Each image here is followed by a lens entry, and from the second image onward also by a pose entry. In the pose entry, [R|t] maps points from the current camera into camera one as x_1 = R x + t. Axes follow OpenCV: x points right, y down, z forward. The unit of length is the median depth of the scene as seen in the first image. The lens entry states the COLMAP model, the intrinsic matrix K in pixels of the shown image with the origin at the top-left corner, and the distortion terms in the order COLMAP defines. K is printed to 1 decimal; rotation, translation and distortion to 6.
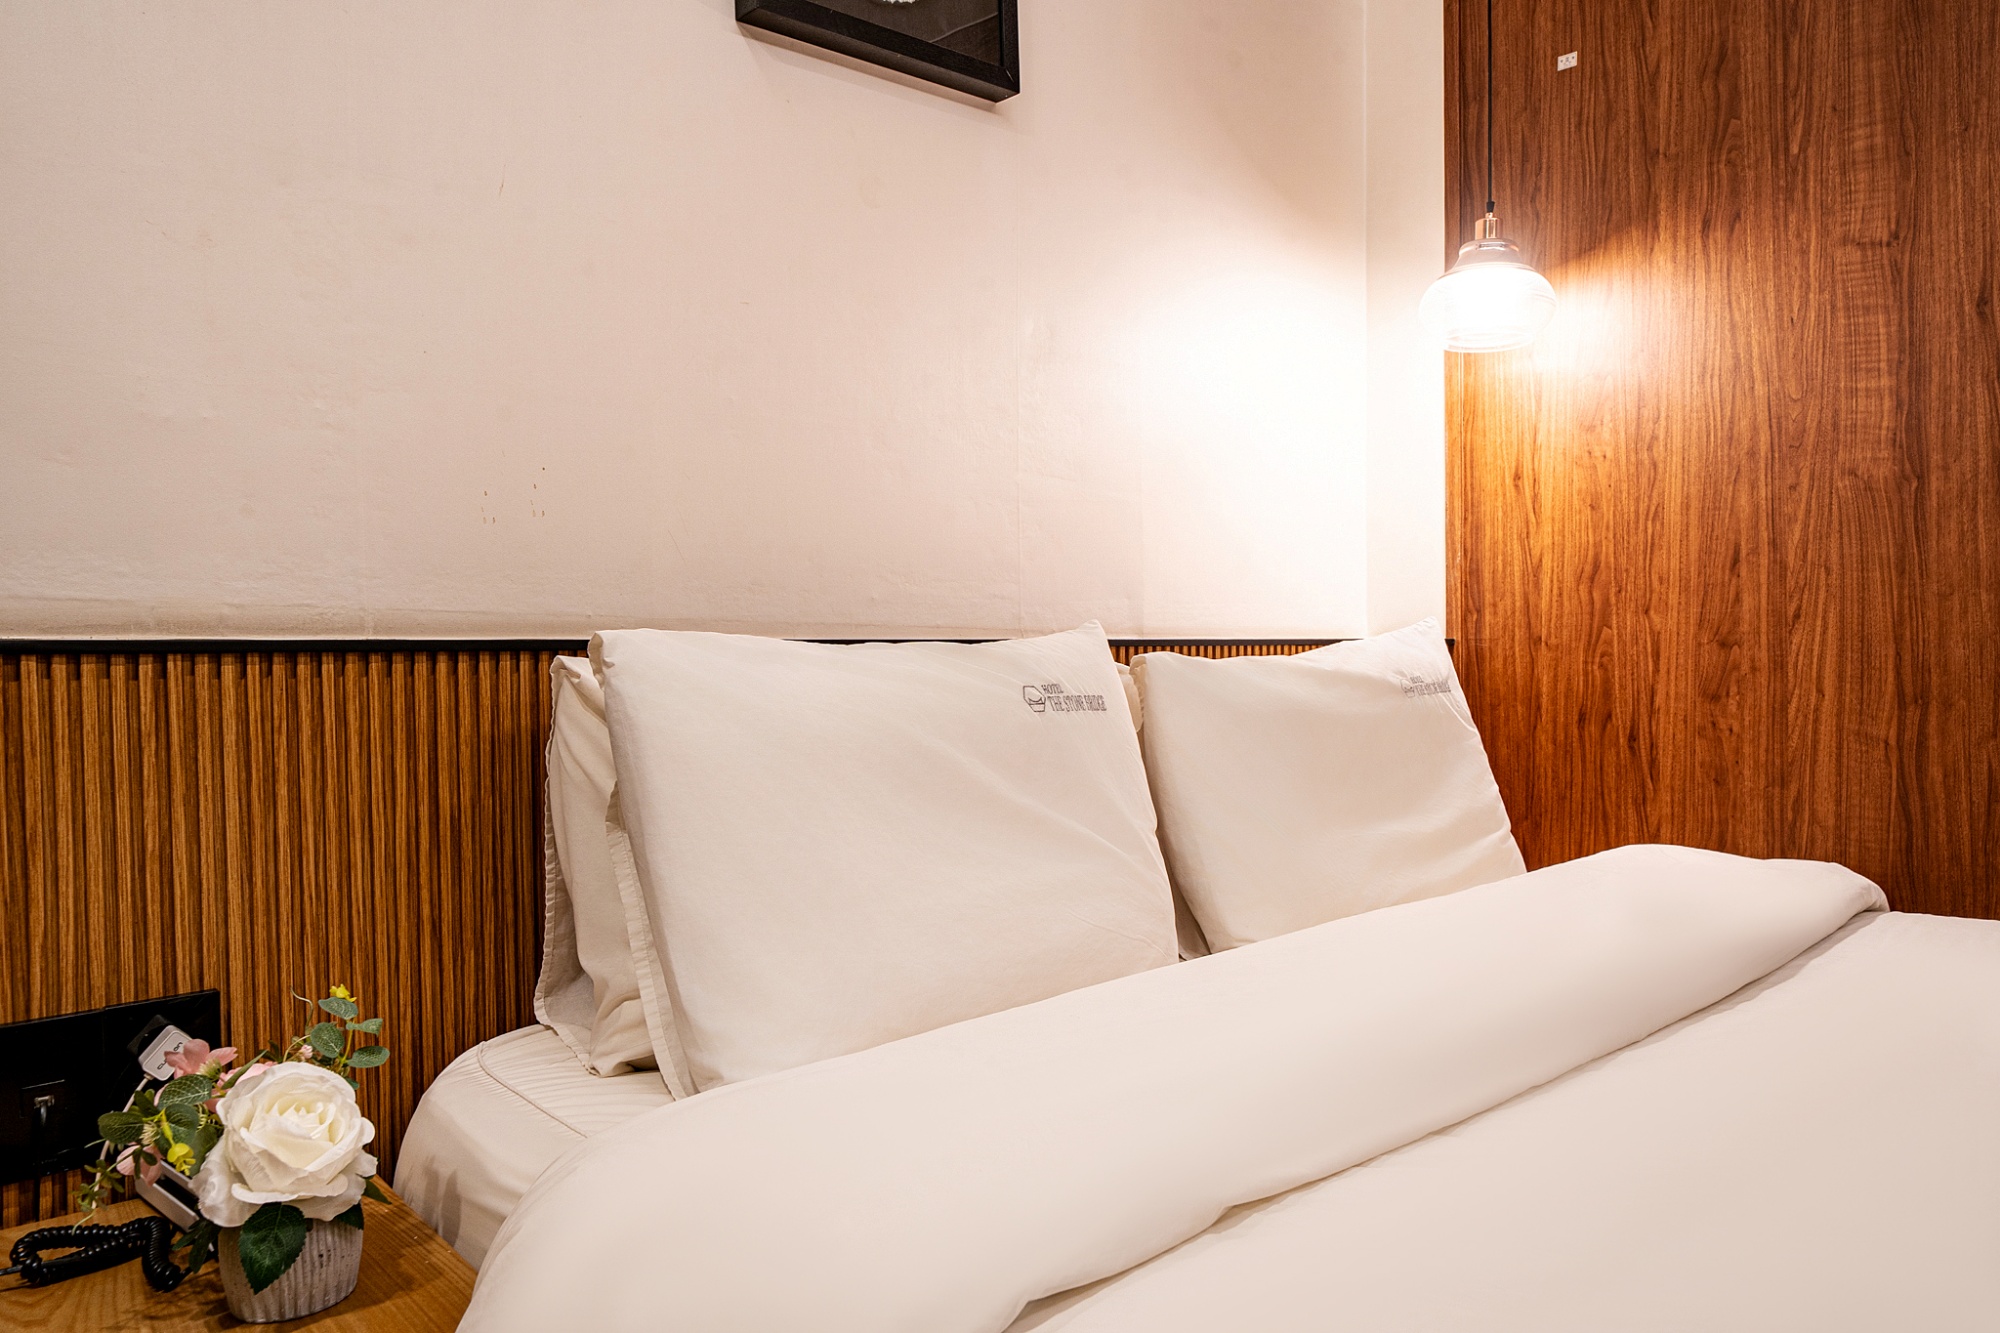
lens RADIAL K [[1355.7, 0, 965.6], [0, 1355.7, 684.1], [0, 0, 1]] dist [0.005237, -0.001877]
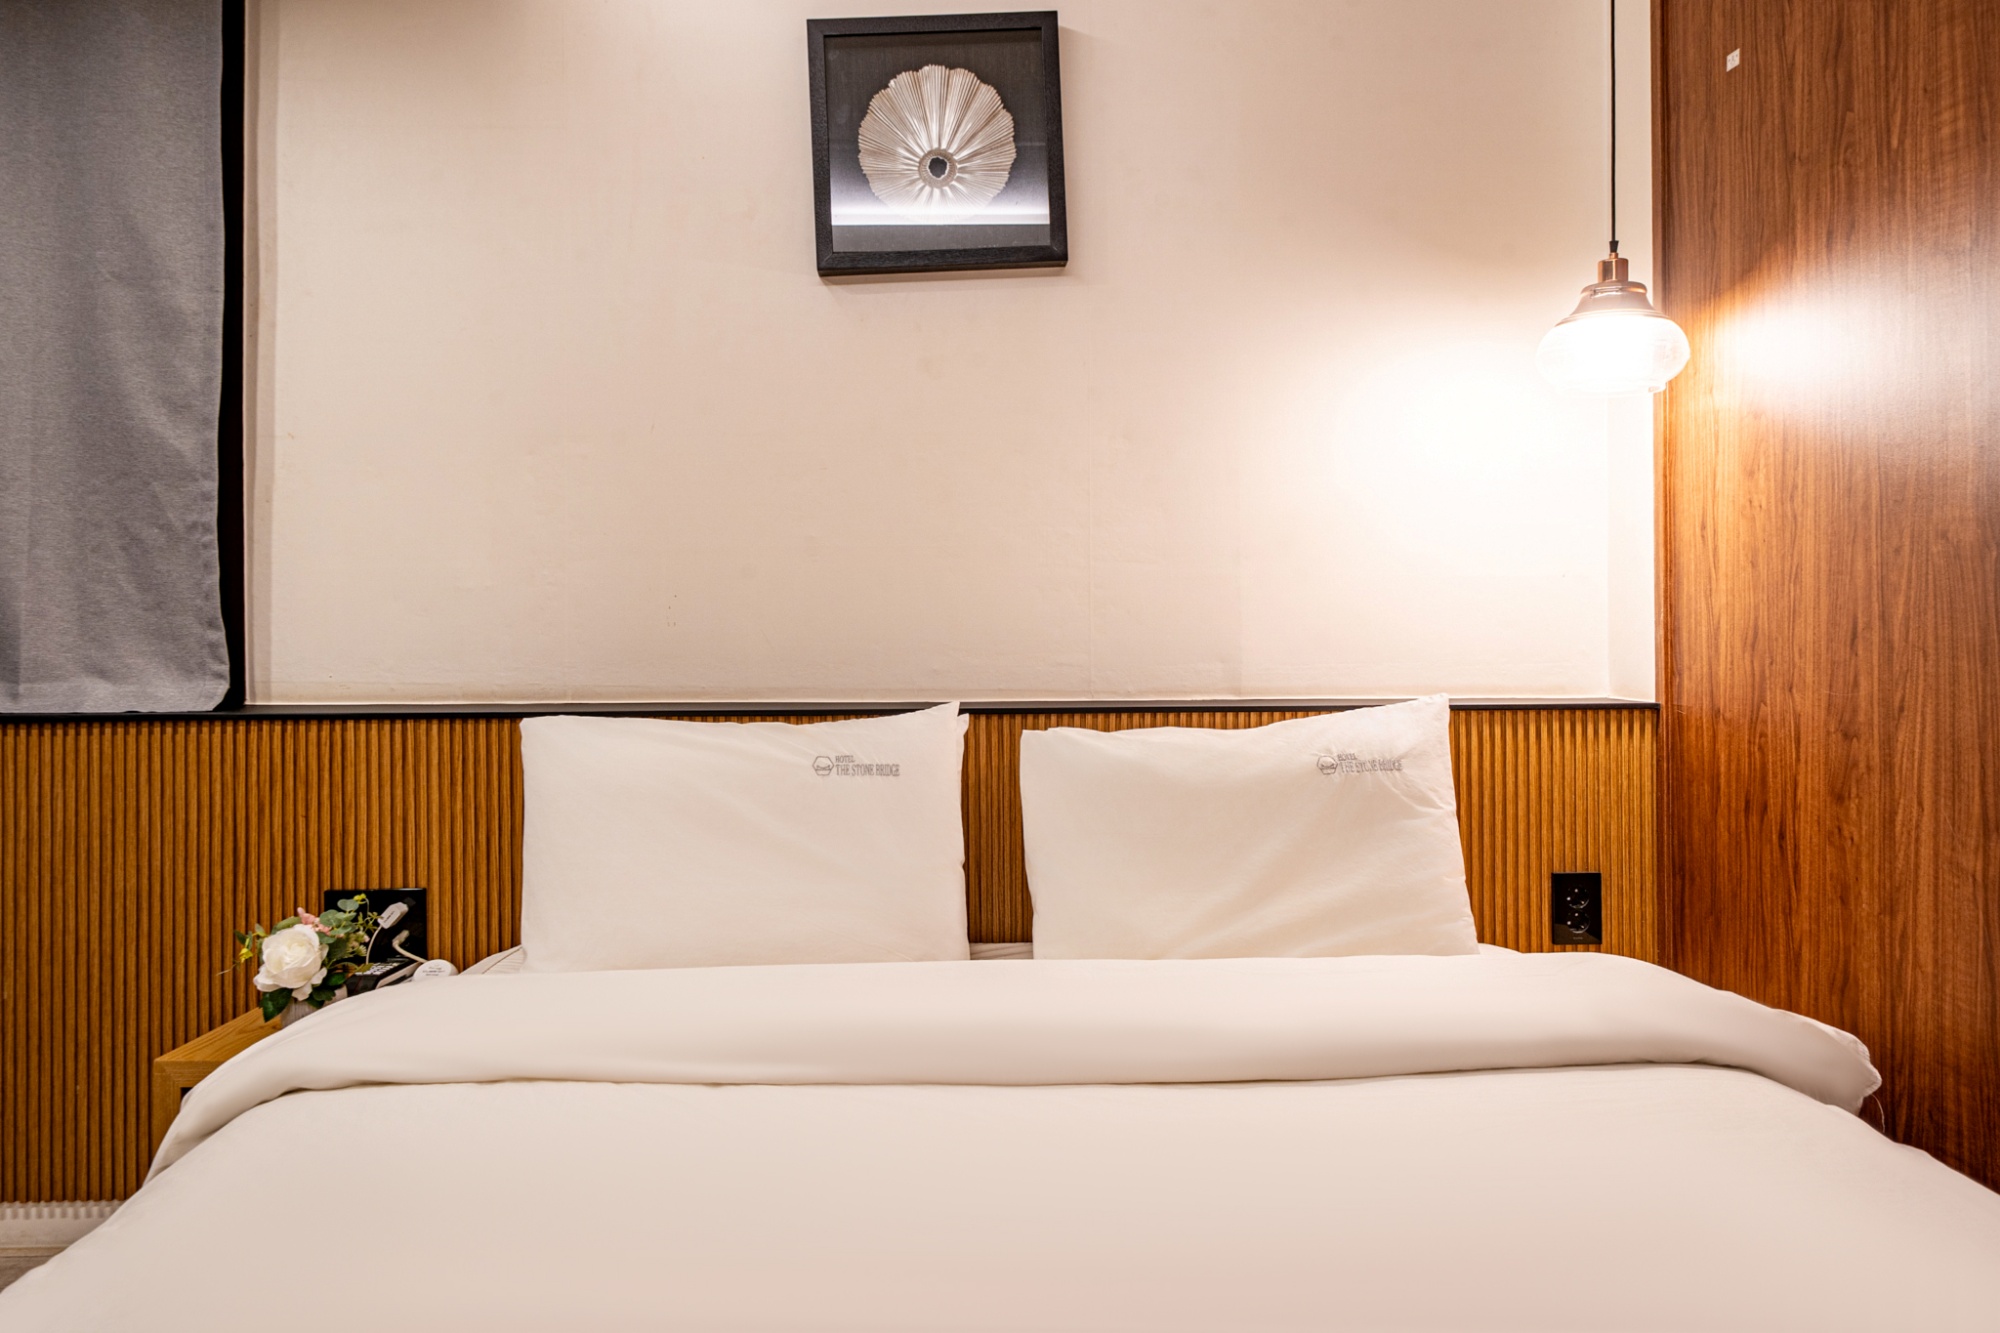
lens RADIAL K [[1355.7, 0, 943.5], [0, 1355.7, 612.3], [0, 0, 1]] dist [0.005237, -0.001877]
pose [[0.747074, -0.000070, -0.664741, 0.700498], [-0.015647, 0.999721, -0.017691, -0.081589], [0.664557, 0.023618, 0.746864, 0.006241]]
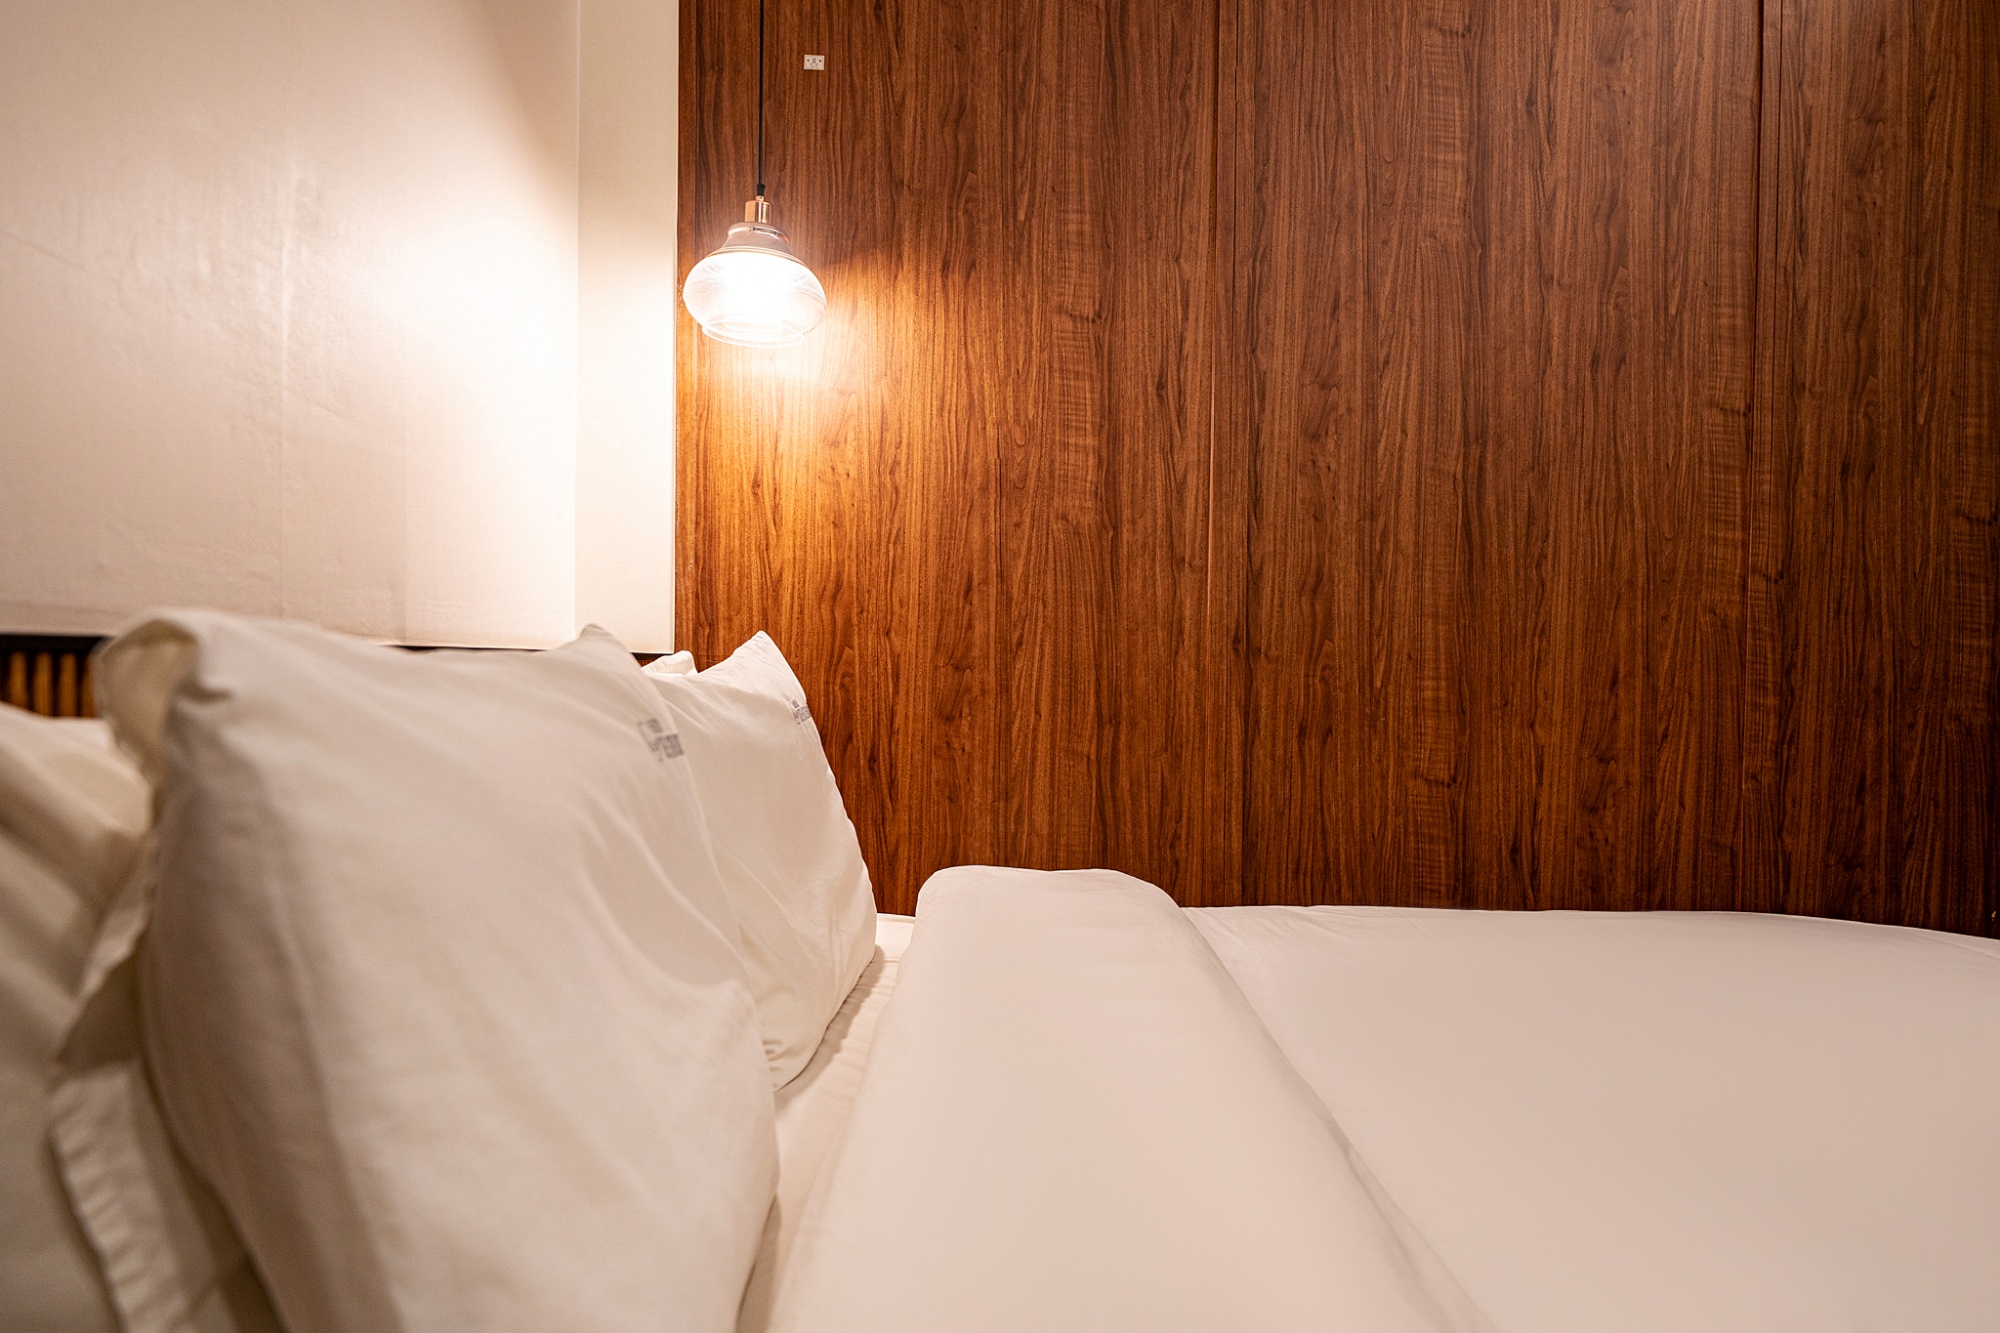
lens RADIAL K [[1355.7, 0, 998.6], [0, 1355.7, 682.6], [0, 0, 1]] dist [0.005237, -0.001877]
pose [[0.661486, 0.009431, 0.749898, -0.207904], [-0.004843, 0.999954, -0.008305, -0.009306], [-0.749942, 0.001862, 0.661501, 0.282656]]
